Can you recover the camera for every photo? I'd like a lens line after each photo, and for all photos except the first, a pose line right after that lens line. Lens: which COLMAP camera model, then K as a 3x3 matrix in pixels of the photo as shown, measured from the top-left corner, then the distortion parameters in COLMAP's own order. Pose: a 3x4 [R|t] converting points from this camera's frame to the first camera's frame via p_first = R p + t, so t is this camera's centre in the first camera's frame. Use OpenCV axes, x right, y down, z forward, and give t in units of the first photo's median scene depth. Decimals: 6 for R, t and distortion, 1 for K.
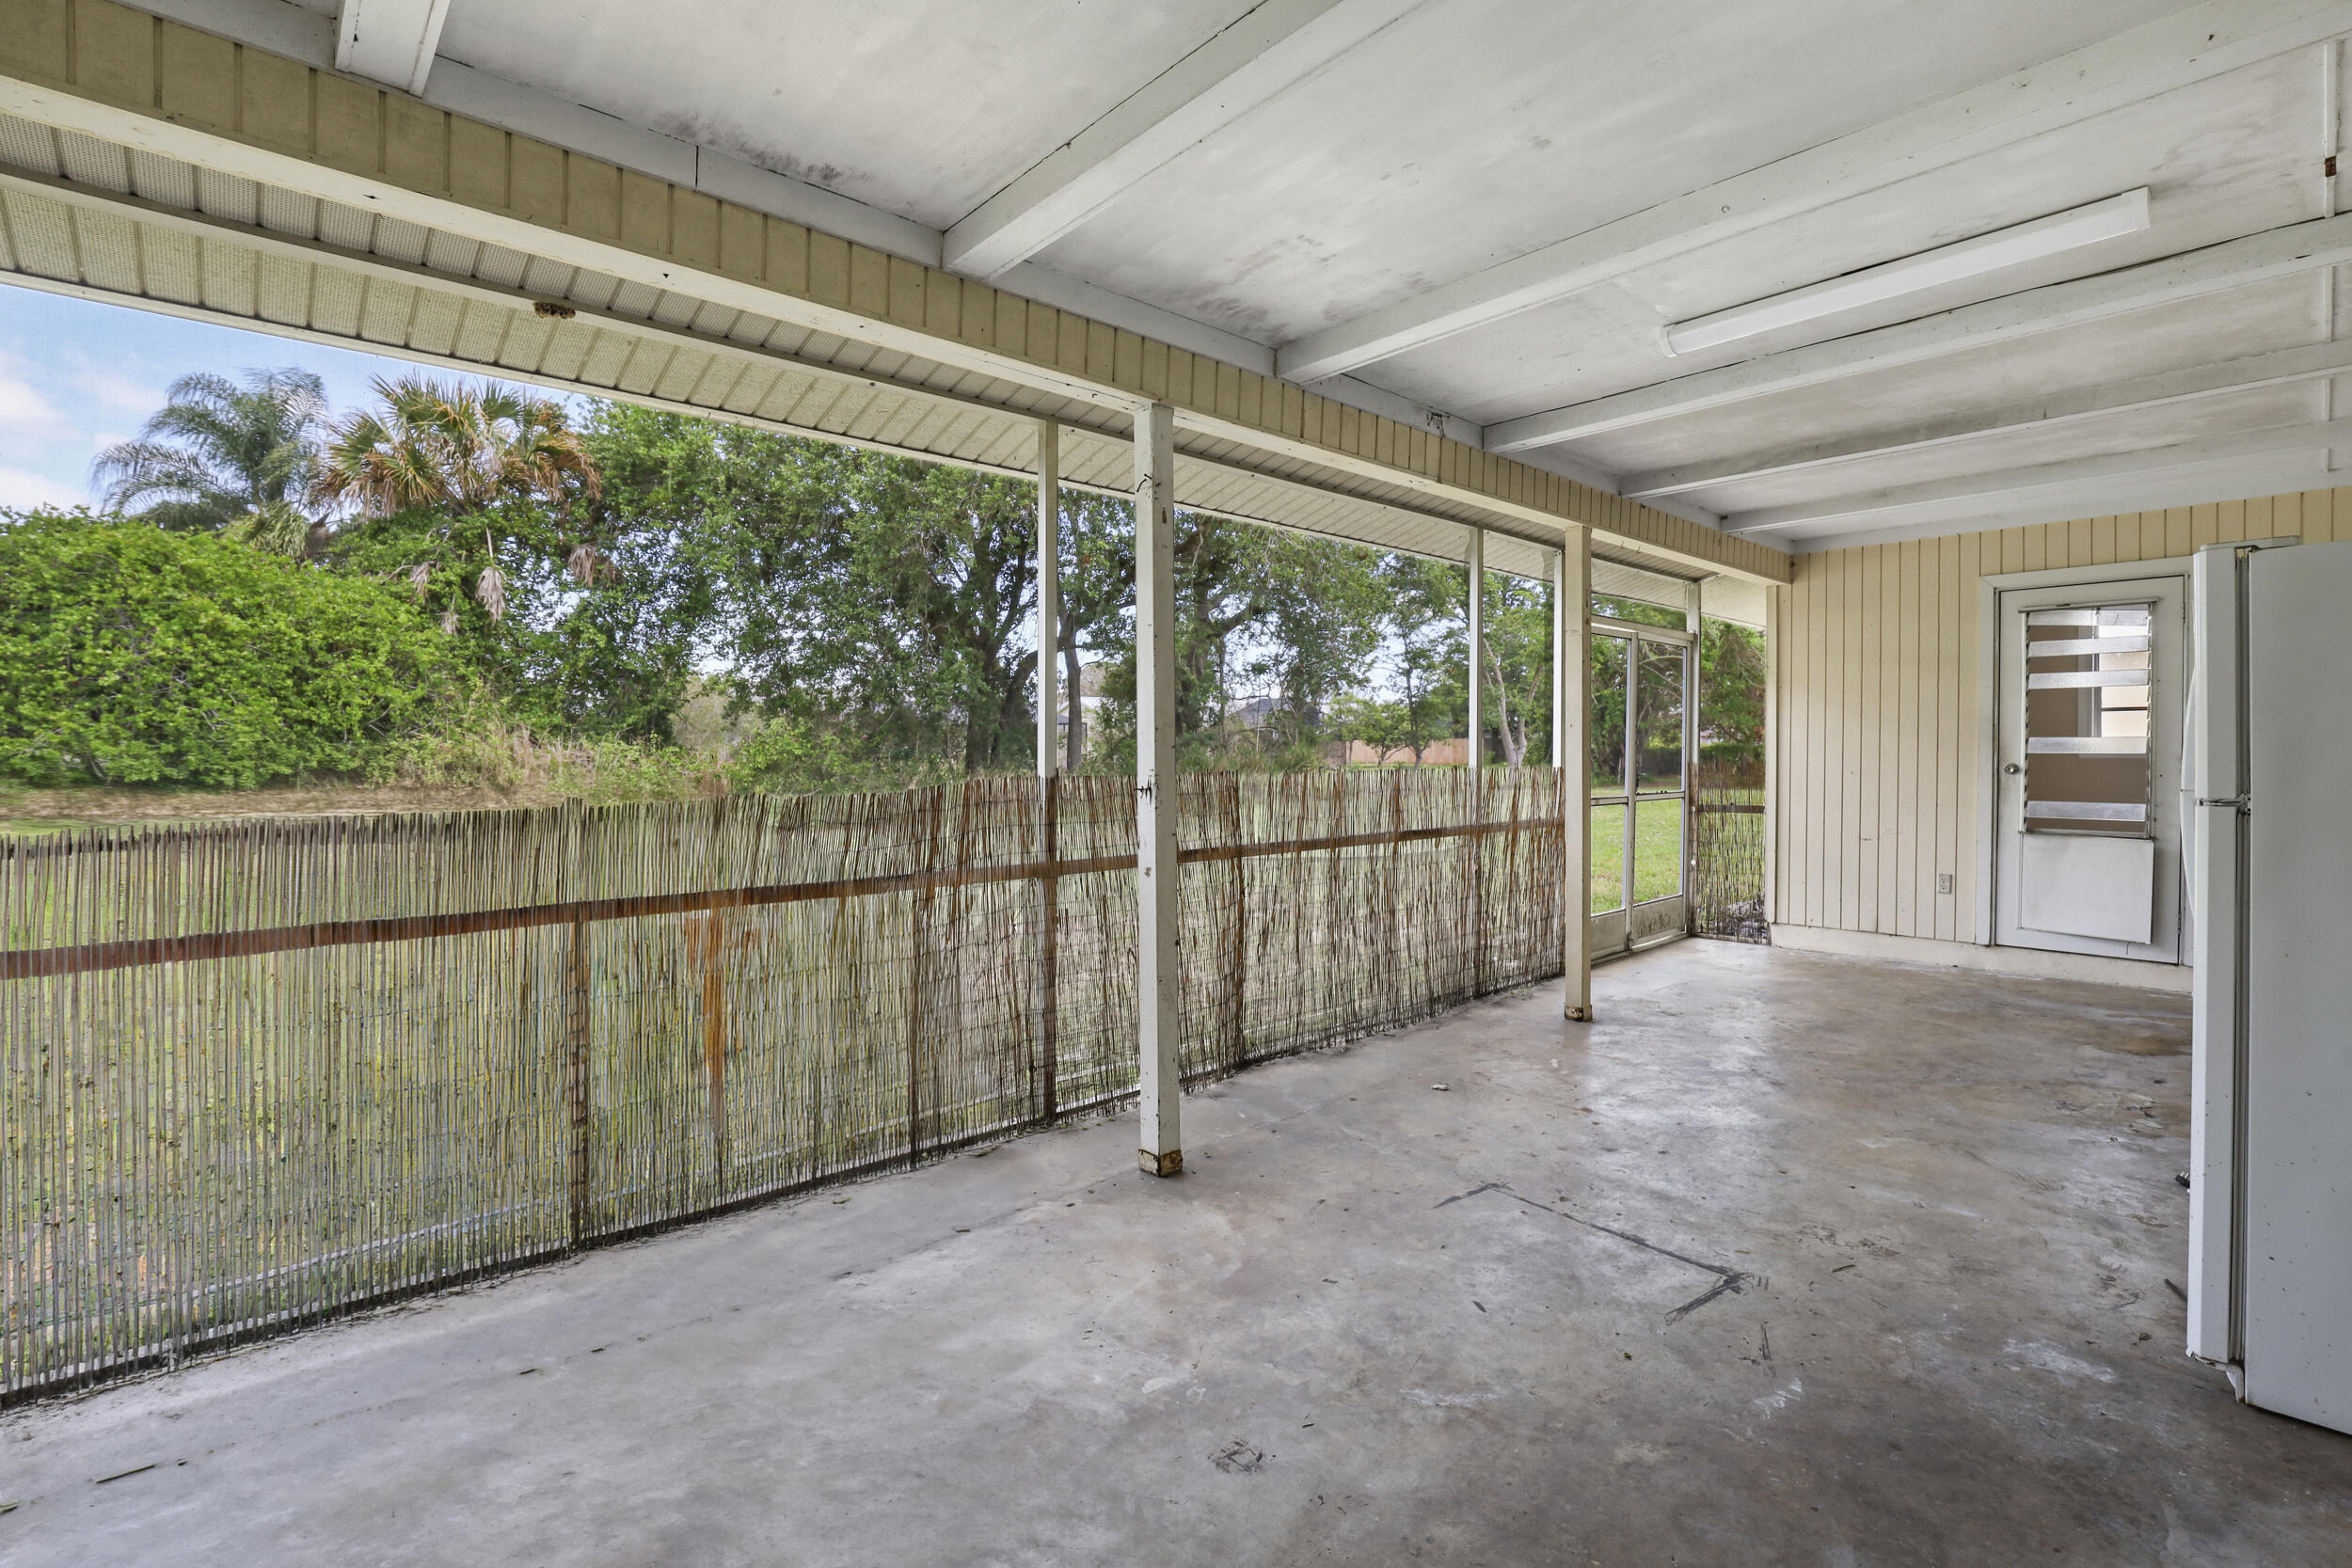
lens RADIAL K [[1076.1, 0, 1191.6], [0, 1076.1, 769.8], [0, 0, 1]] dist [-0.036223, 0.008431]
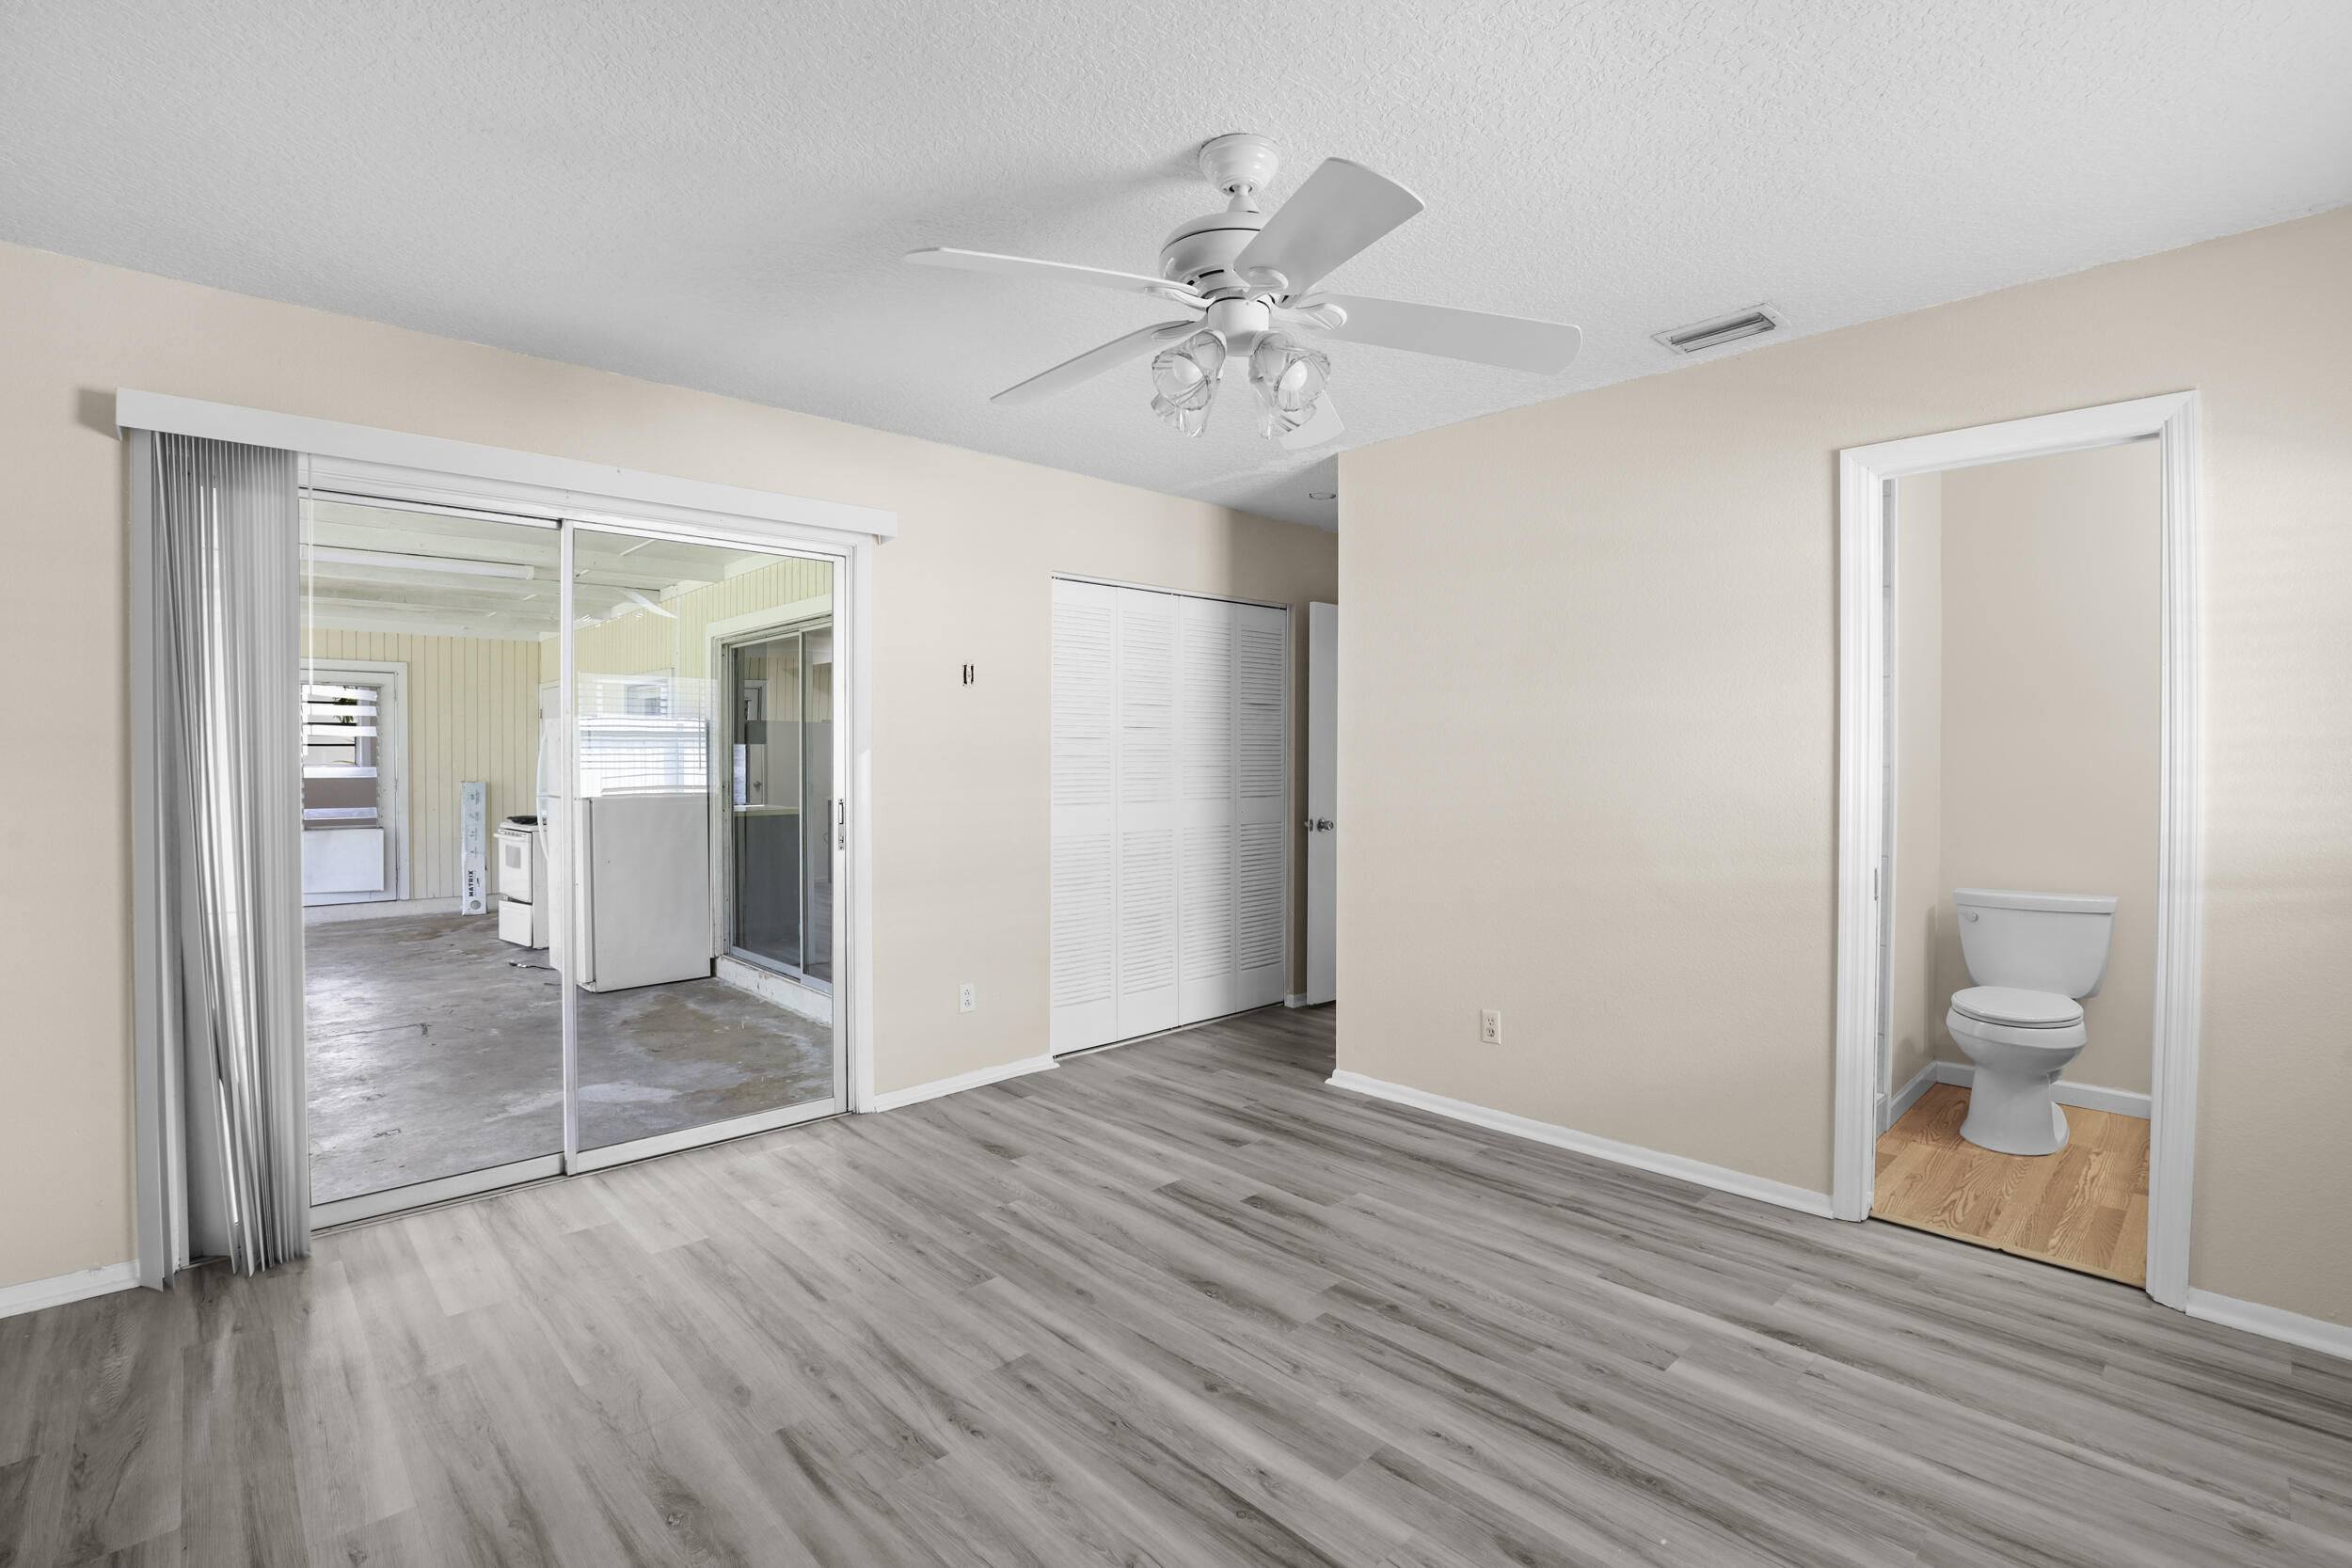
lens RADIAL K [[1076.1, 0, 1191.6], [0, 1076.1, 769.8], [0, 0, 1]] dist [-0.036223, 0.008431]
pose [[-0.027129, -0.005806, 0.999615, -0.934606], [0.016630, 0.999842, 0.006259, -0.019057], [-0.999494, 0.016793, -0.027028, -0.289527]]
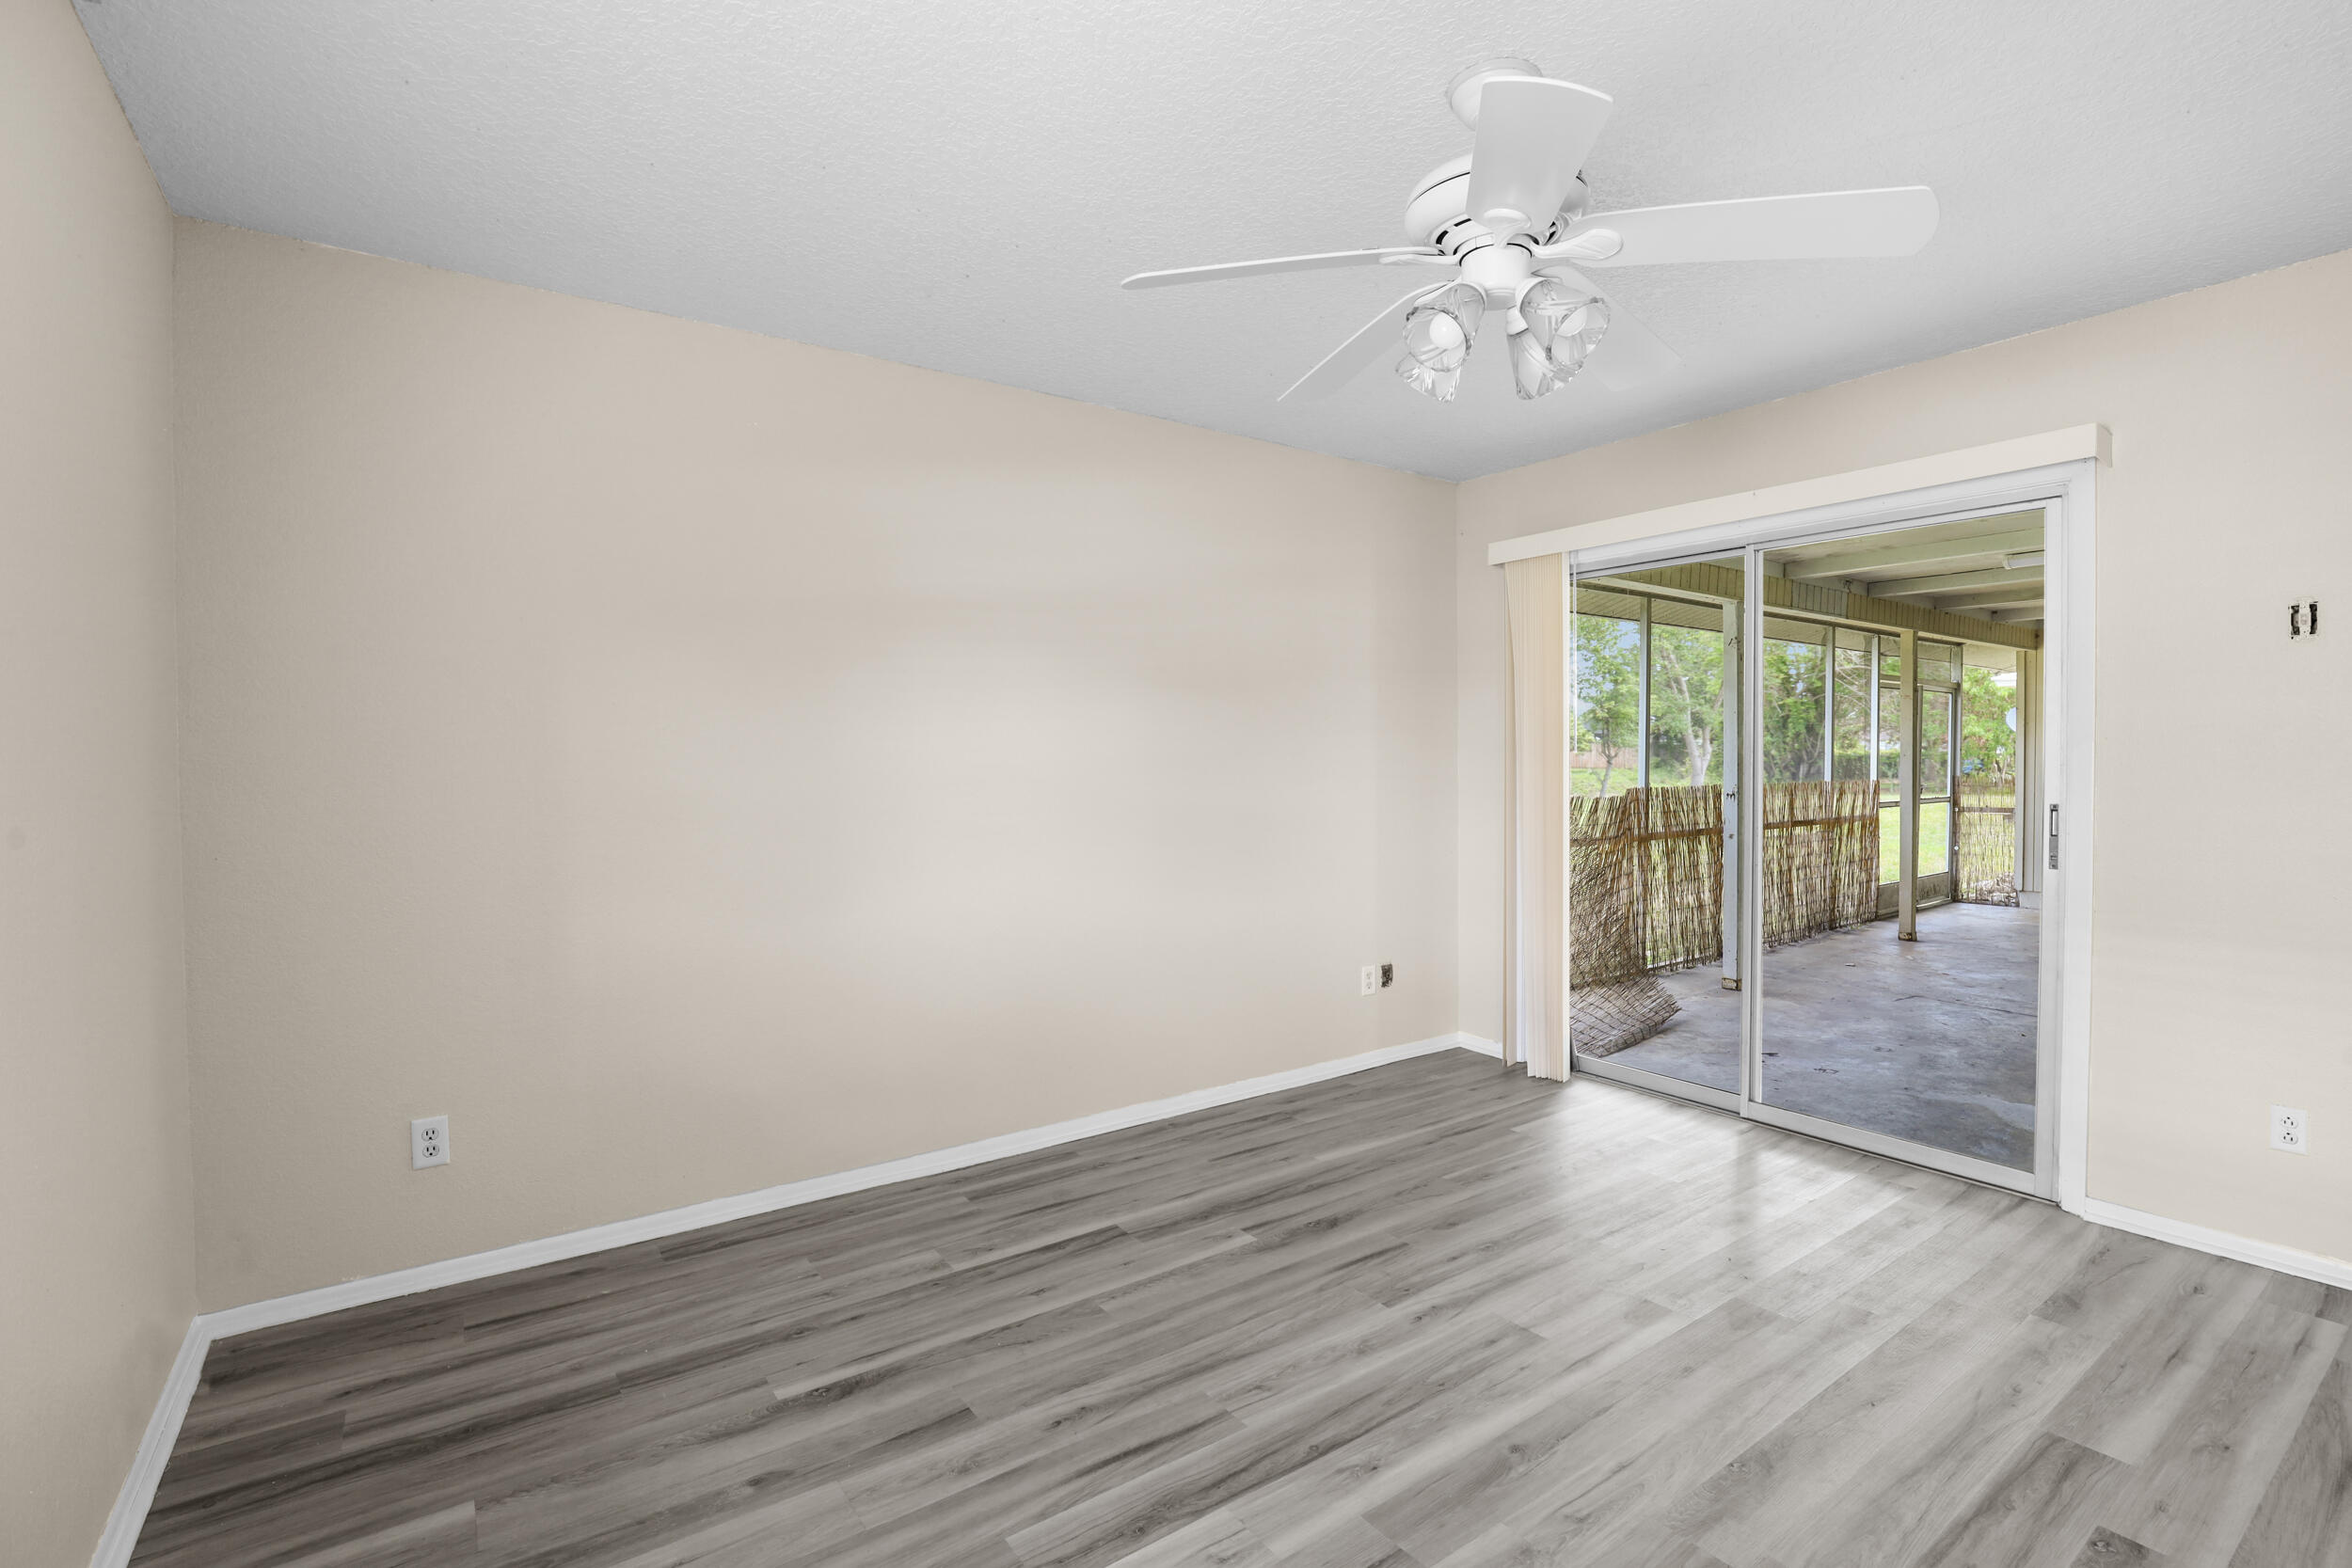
lens RADIAL K [[1076.1, 0, 1191.6], [0, 1076.1, 769.8], [0, 0, 1]] dist [-0.036223, 0.008431]
pose [[0.993438, 0.002917, -0.114338, -0.554360], [-0.003116, 0.999994, -0.001563, -0.015149], [0.114333, 0.001909, 0.993441, -0.737735]]
